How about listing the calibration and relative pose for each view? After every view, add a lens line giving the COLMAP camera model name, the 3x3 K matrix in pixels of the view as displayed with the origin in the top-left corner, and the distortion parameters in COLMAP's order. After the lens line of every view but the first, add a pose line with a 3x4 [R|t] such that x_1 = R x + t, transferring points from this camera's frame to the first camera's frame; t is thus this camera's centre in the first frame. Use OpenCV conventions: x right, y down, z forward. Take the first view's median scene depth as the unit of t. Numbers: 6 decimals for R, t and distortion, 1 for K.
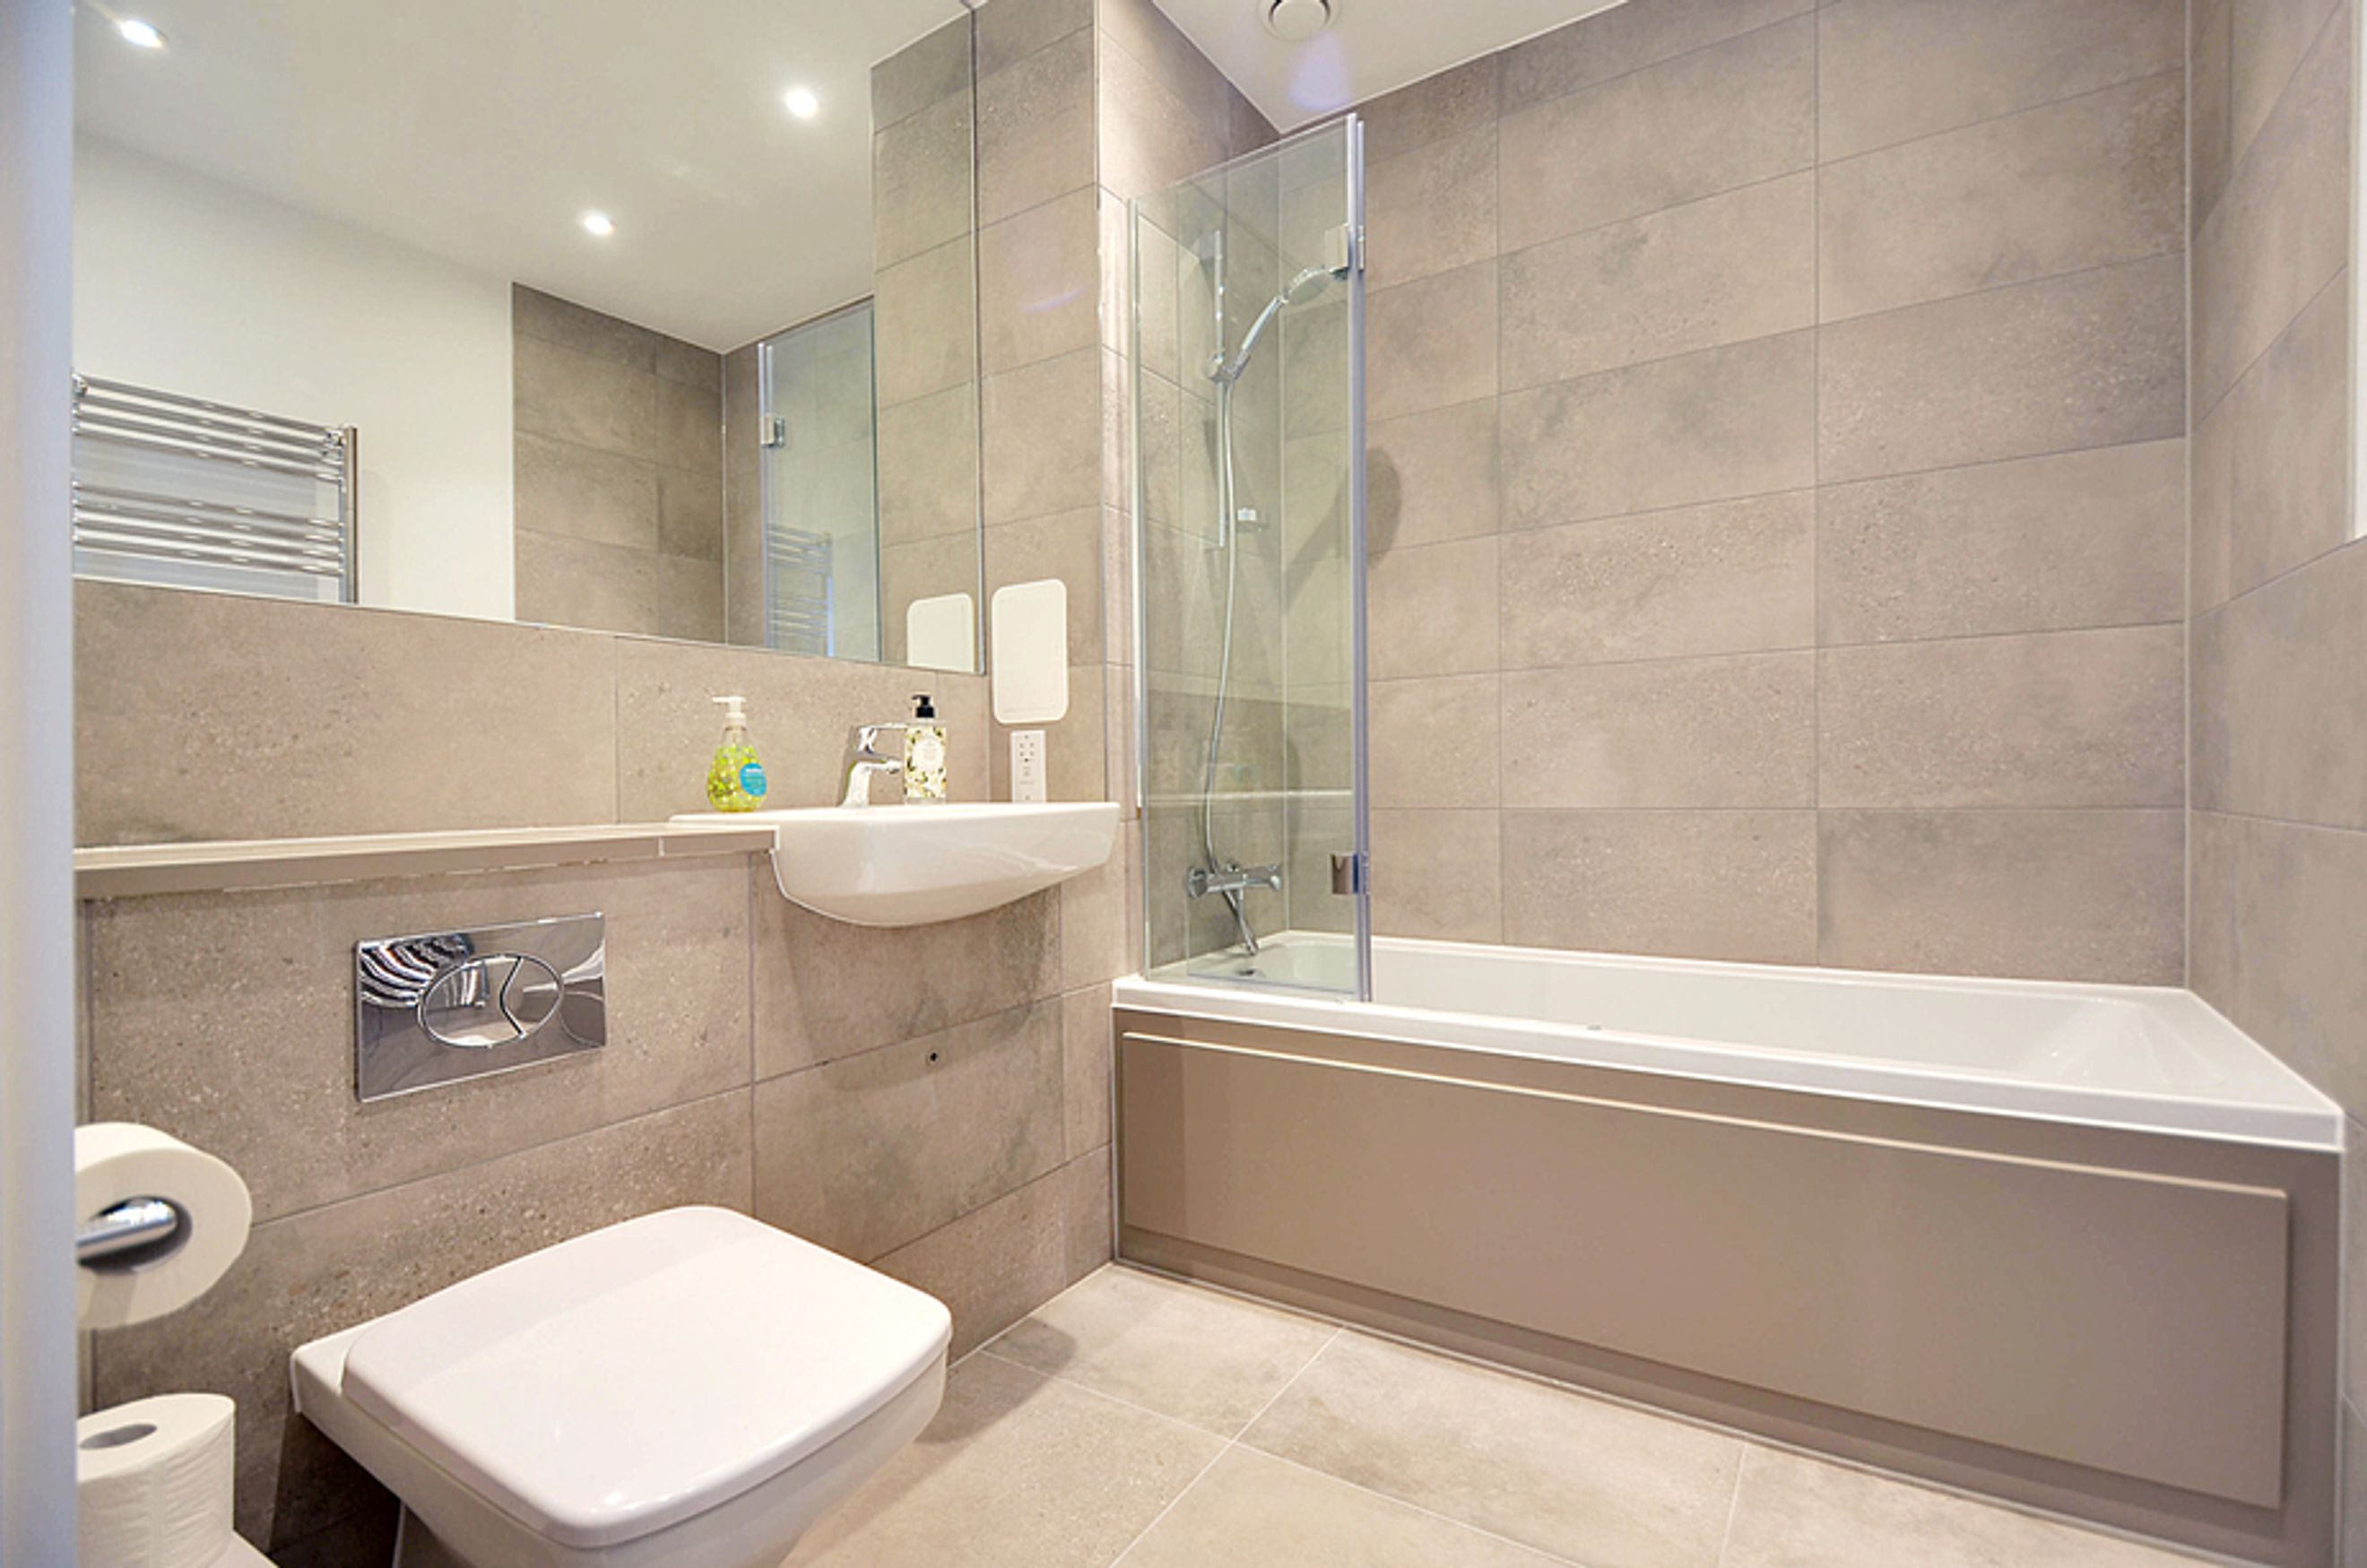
lens RADIAL K [[1042.3, 0, 1183.5], [0, 1042.3, 784.0], [0, 0, 1]] dist [0.034049, -0.038420]
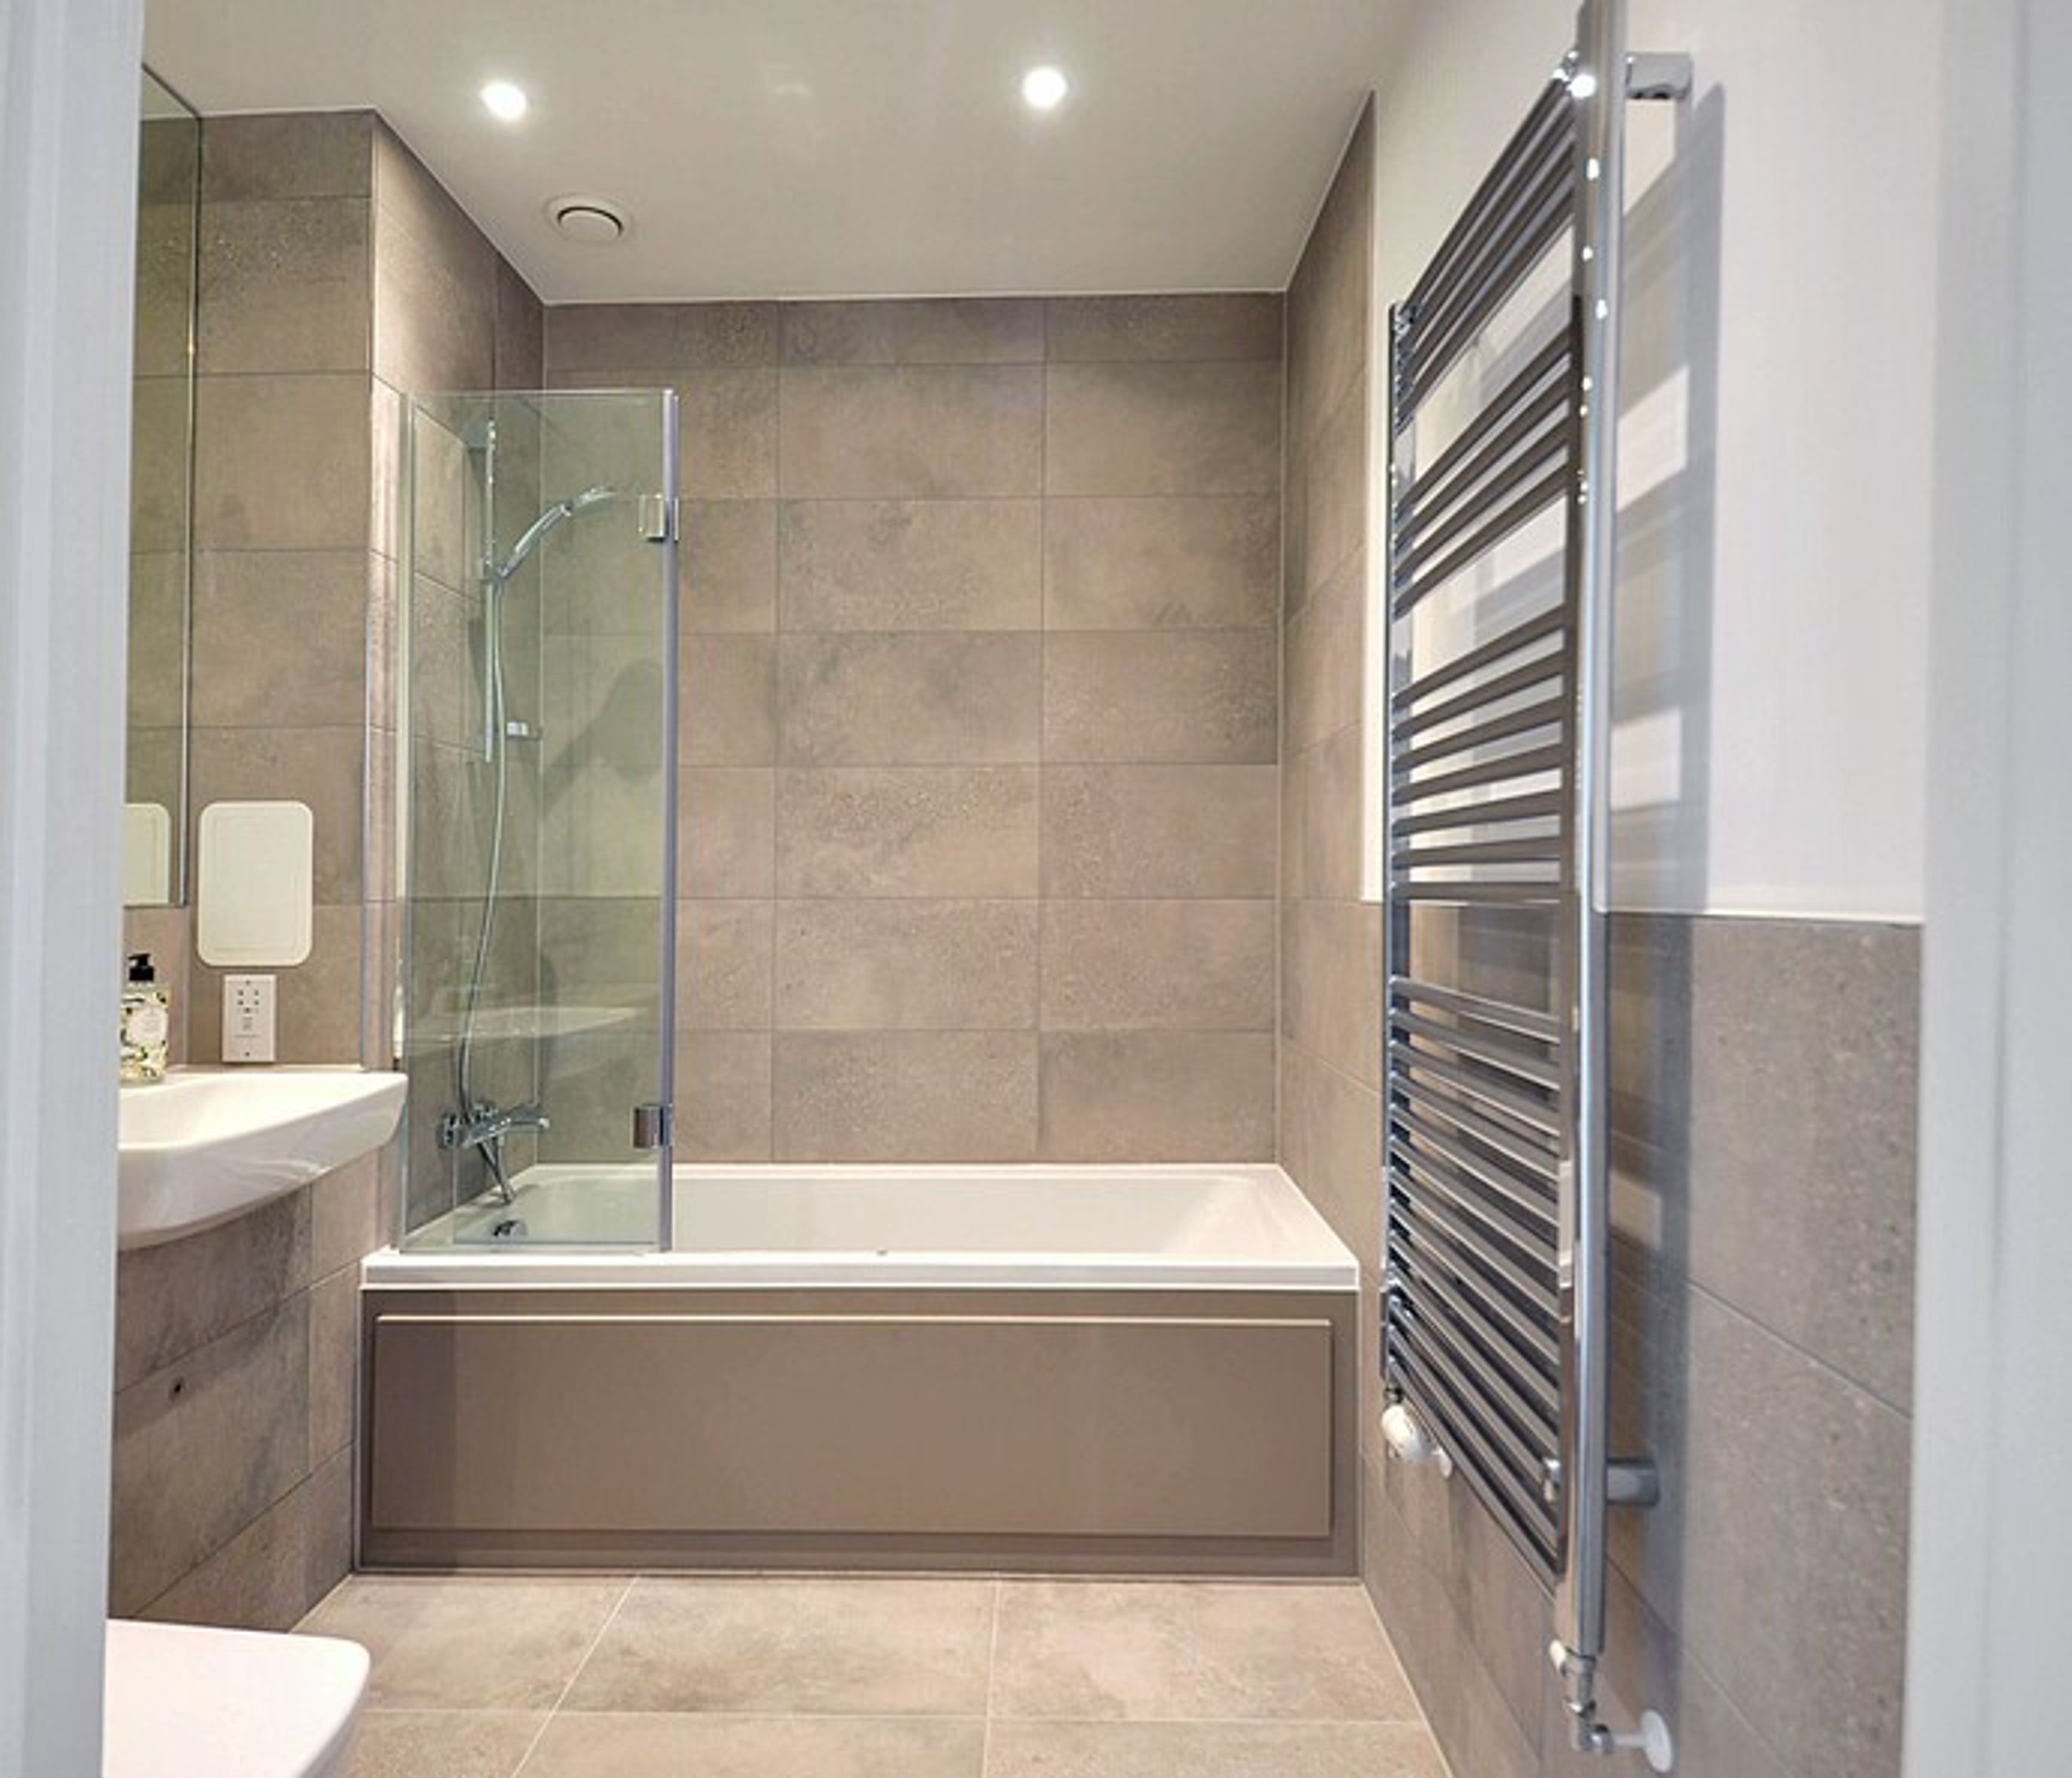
lens RADIAL K [[1263.1, 0, 993.0], [0, 1263.1, 885.5], [0, 0, 1]] dist [0.003733, -0.053274]
pose [[0.851985, 0.007705, 0.523510, -0.178447], [-0.003771, 0.999956, -0.008580, -0.122011], [-0.523553, 0.005336, 0.851977, -0.179104]]
